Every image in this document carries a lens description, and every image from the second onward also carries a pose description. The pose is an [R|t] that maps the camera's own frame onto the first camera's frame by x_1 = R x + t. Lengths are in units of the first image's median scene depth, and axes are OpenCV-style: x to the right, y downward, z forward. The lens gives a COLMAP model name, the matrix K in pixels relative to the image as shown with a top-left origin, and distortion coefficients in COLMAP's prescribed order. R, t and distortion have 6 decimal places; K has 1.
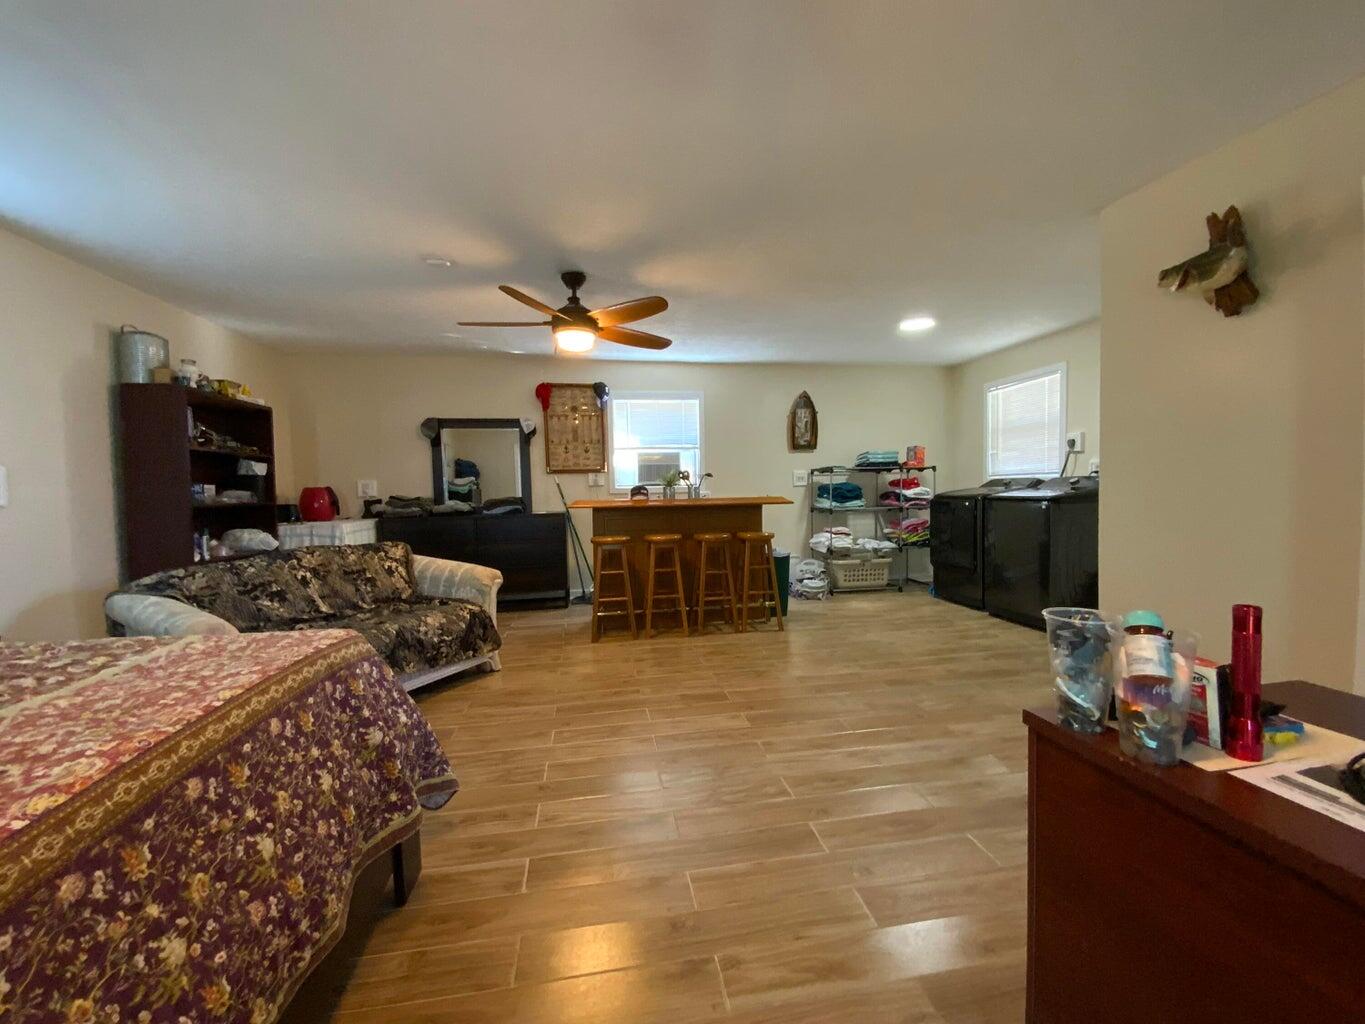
lens RADIAL K [[550.1, 0, 682.5], [0, 550.1, 512.0], [0, 0, 1]] dist [0.053409, -0.045801]
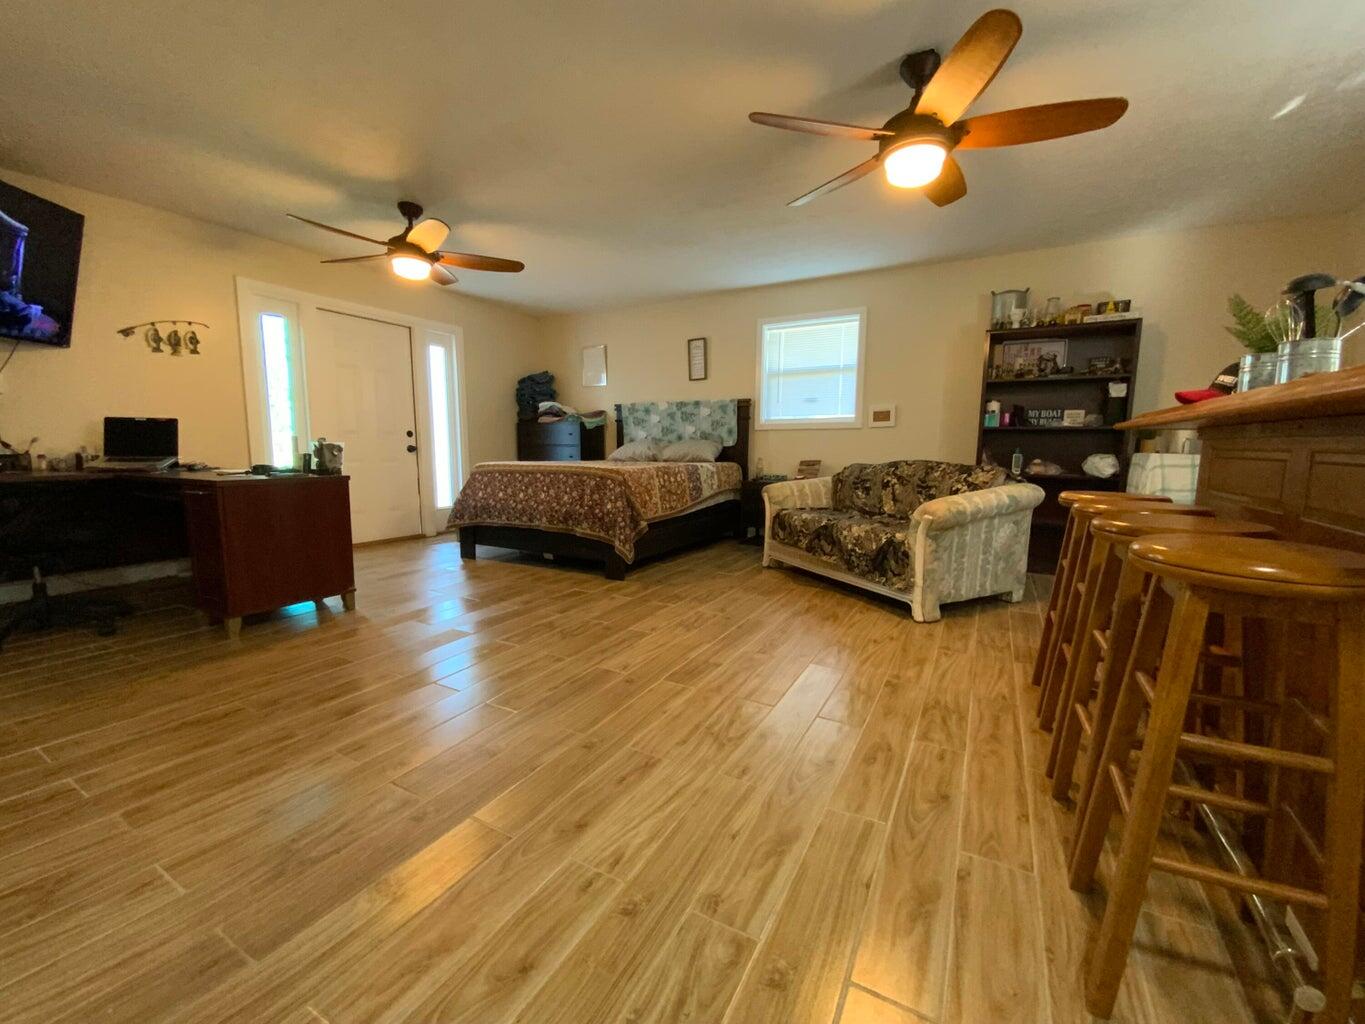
lens RADIAL K [[550.1, 0, 682.5], [0, 550.1, 512.0], [0, 0, 1]] dist [0.053409, -0.045801]
pose [[-0.622903, 0.104175, -0.775332, 0.529643], [-0.031532, 0.986945, 0.157940, -0.001291], [0.781663, 0.122829, -0.611487, 1.221408]]
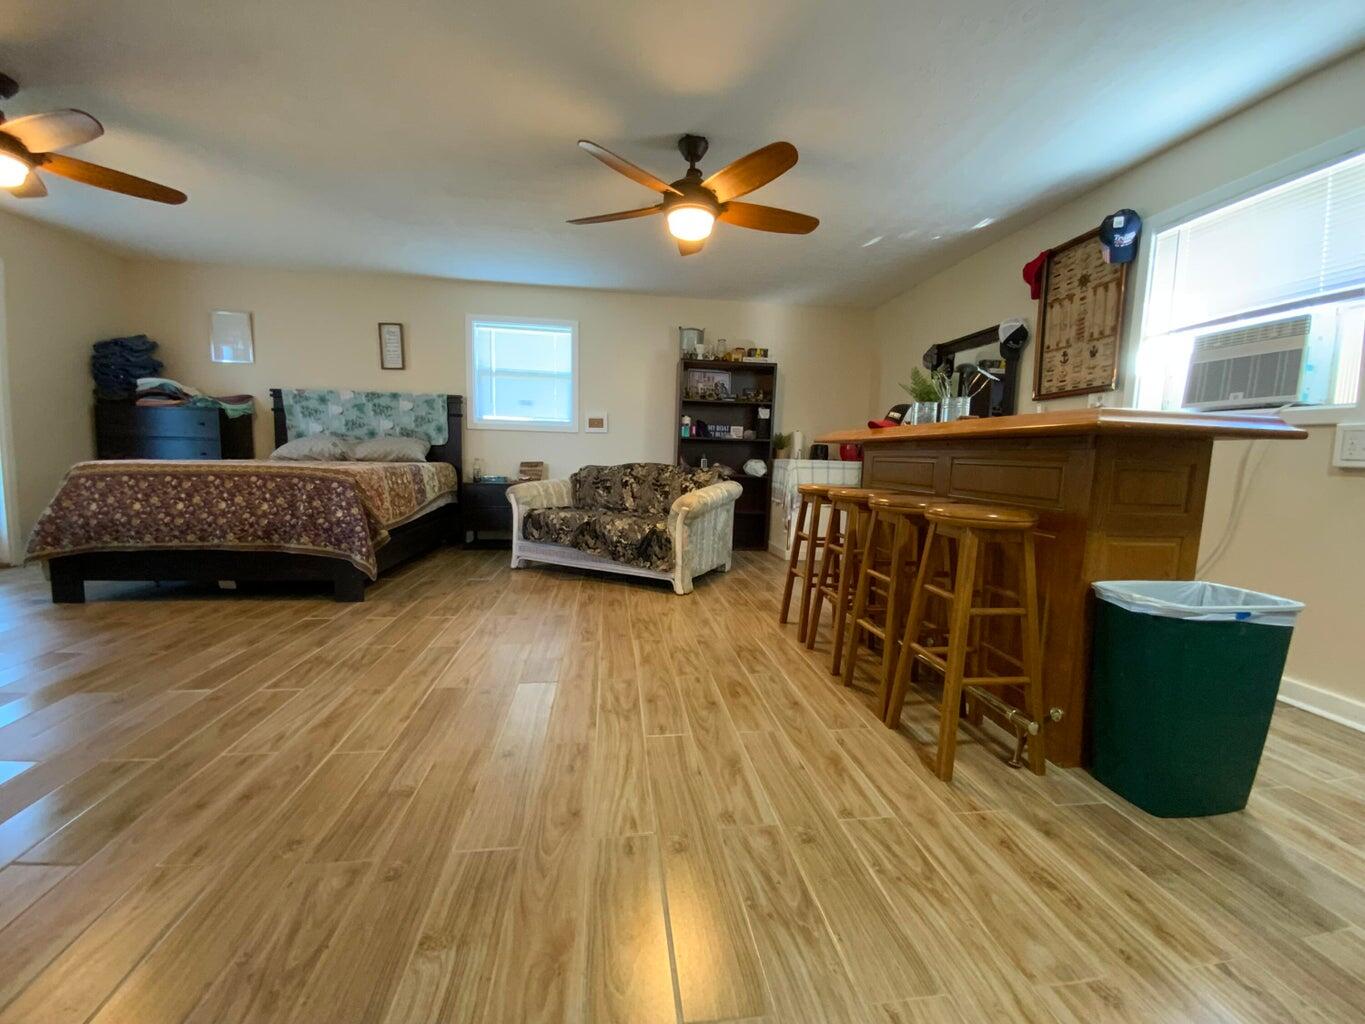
lens RADIAL K [[550.1, 0, 682.5], [0, 550.1, 512.0], [0, 0, 1]] dist [0.053409, -0.045801]
pose [[-0.038183, 0.117944, -0.992286, 0.662797], [-0.071350, 0.990154, 0.120436, 0.010013], [0.996720, 0.075398, -0.029392, 1.028680]]
